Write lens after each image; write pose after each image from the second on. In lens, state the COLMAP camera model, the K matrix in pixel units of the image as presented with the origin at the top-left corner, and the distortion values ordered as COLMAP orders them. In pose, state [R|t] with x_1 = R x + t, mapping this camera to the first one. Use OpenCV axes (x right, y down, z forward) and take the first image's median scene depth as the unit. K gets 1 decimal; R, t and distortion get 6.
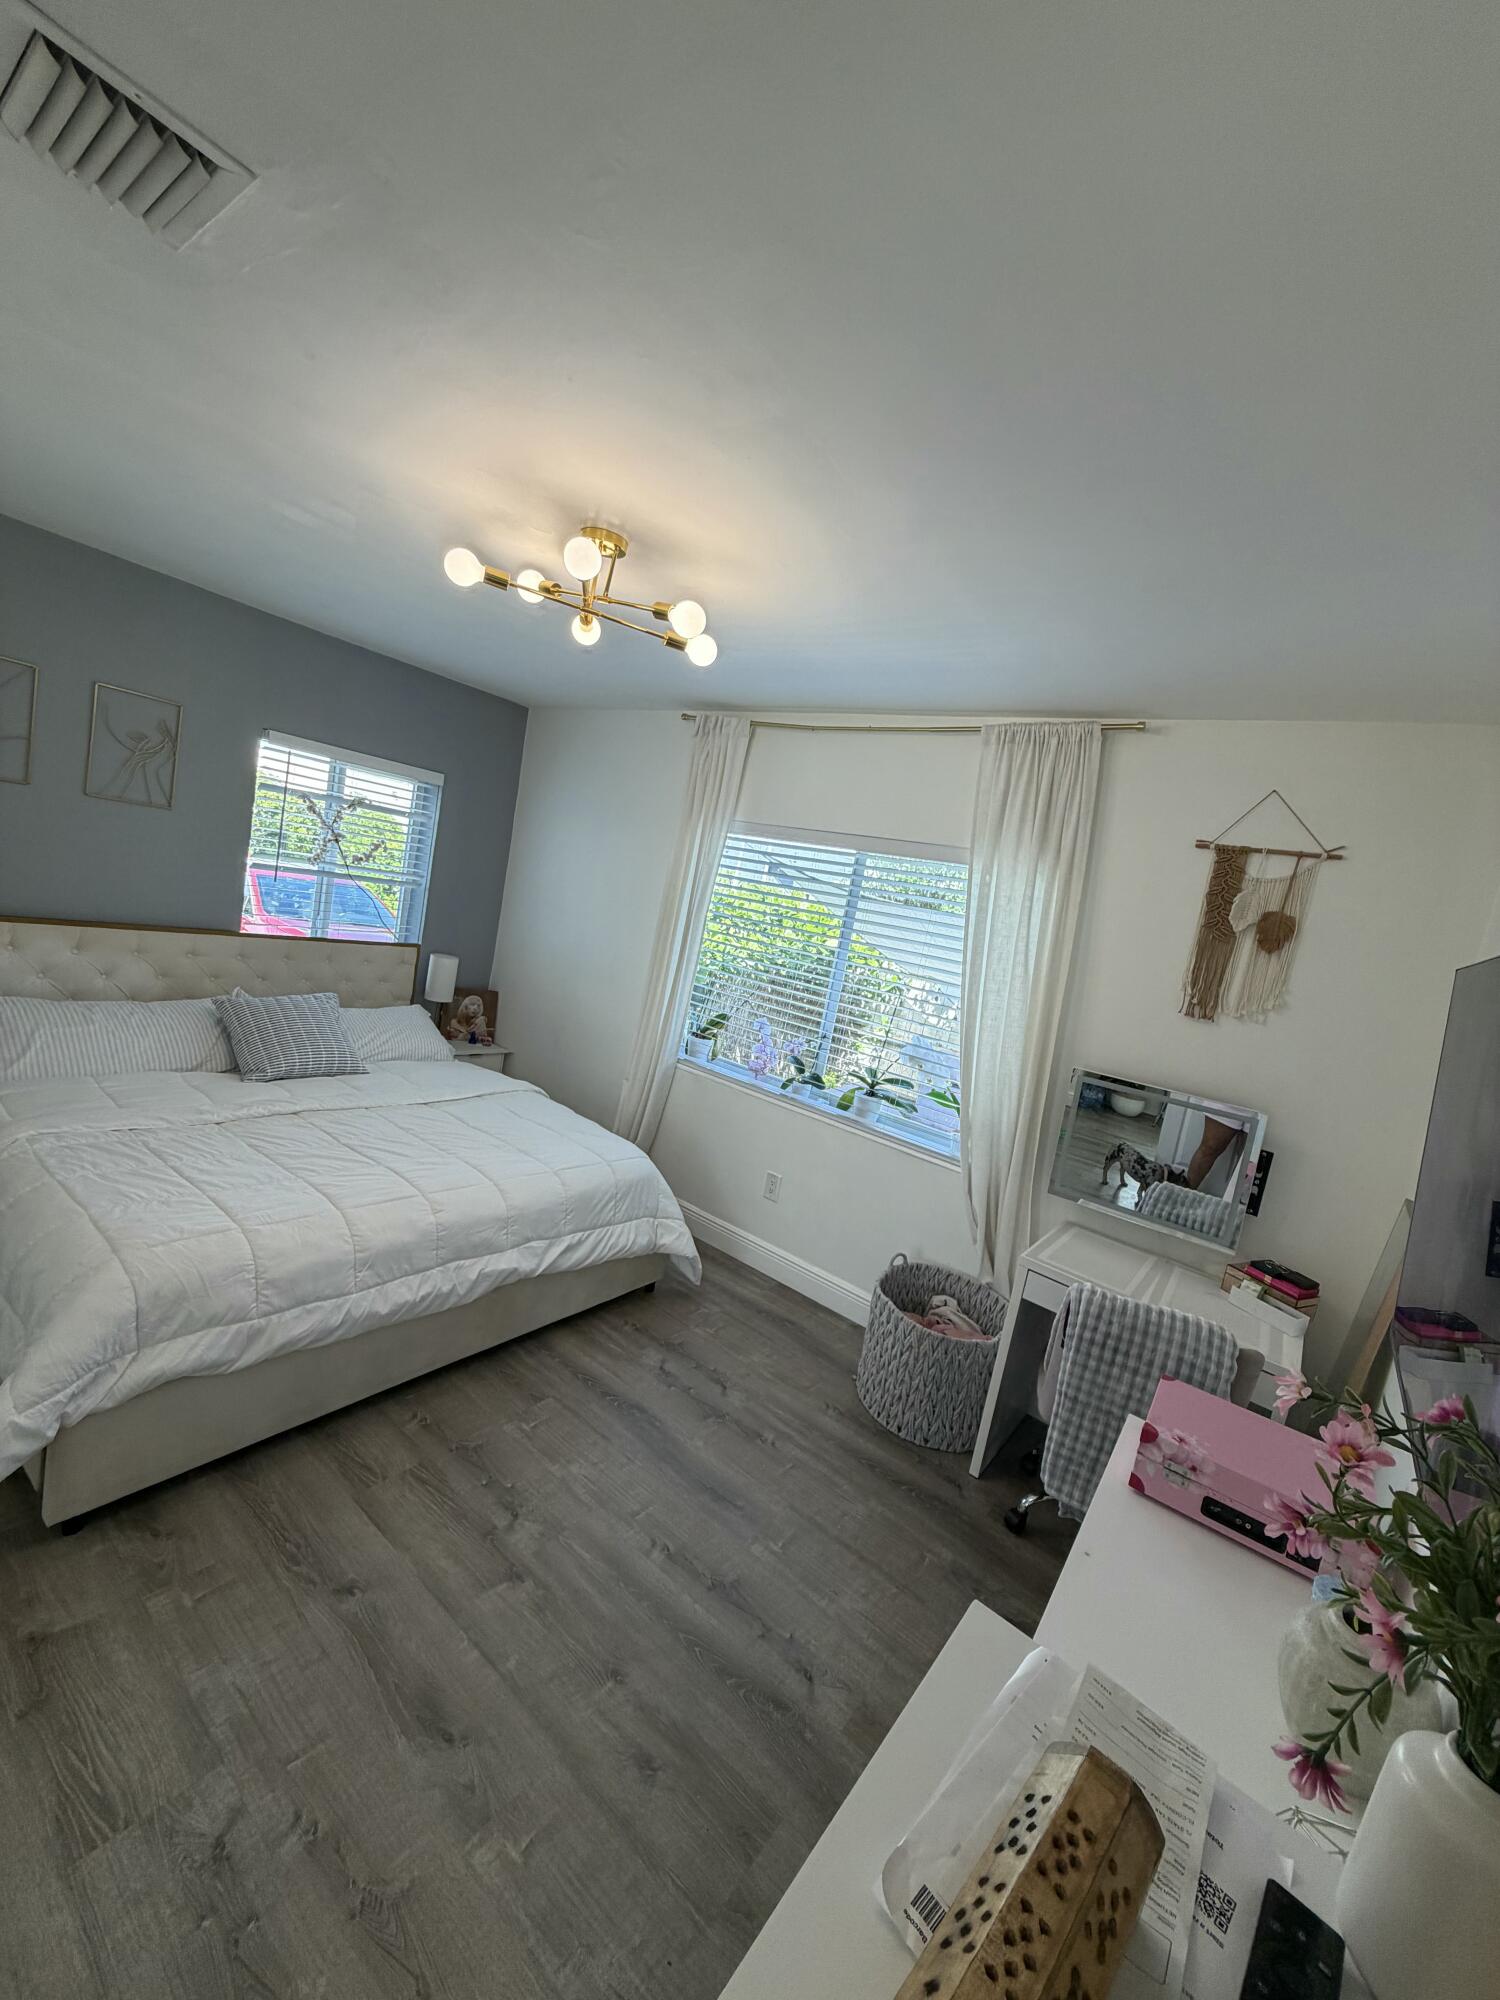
lens RADIAL K [[795.6, 0, 746.2], [0, 795.6, 992.1], [0, 0, 1]] dist [0.001232, 0.000374]
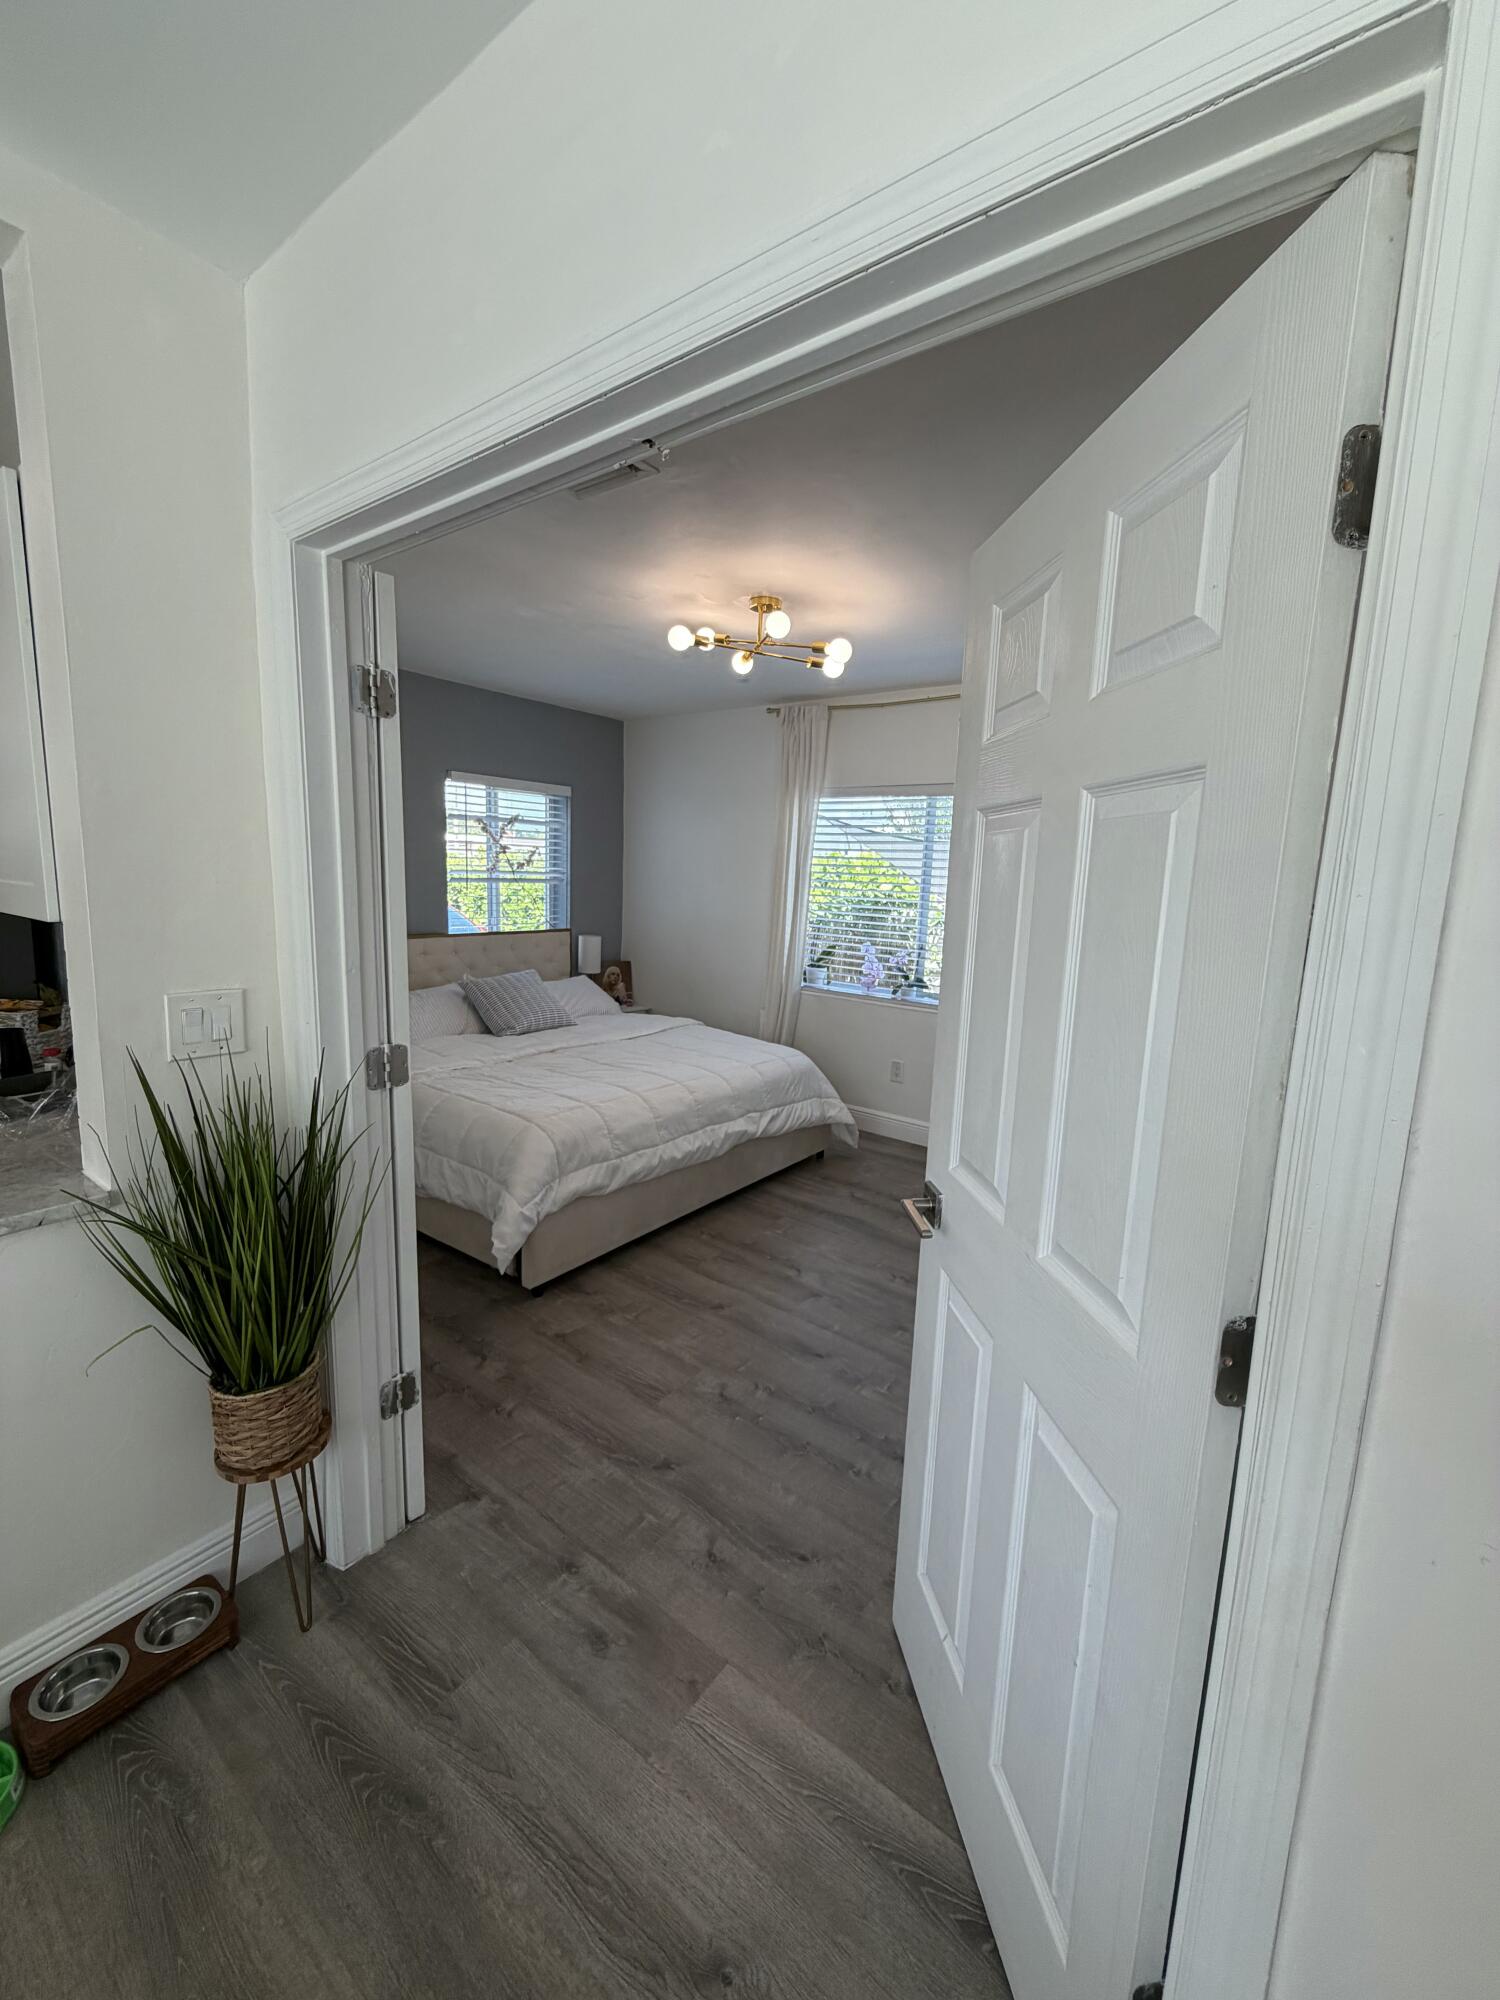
lens RADIAL K [[795.6, 0, 746.2], [0, 795.6, 992.1], [0, 0, 1]] dist [0.001232, 0.000374]
pose [[0.989466, -0.143100, -0.021899, -0.179524], [0.143695, 0.989211, 0.028534, 0.055881], [0.017580, -0.031380, 0.999353, -0.300630]]
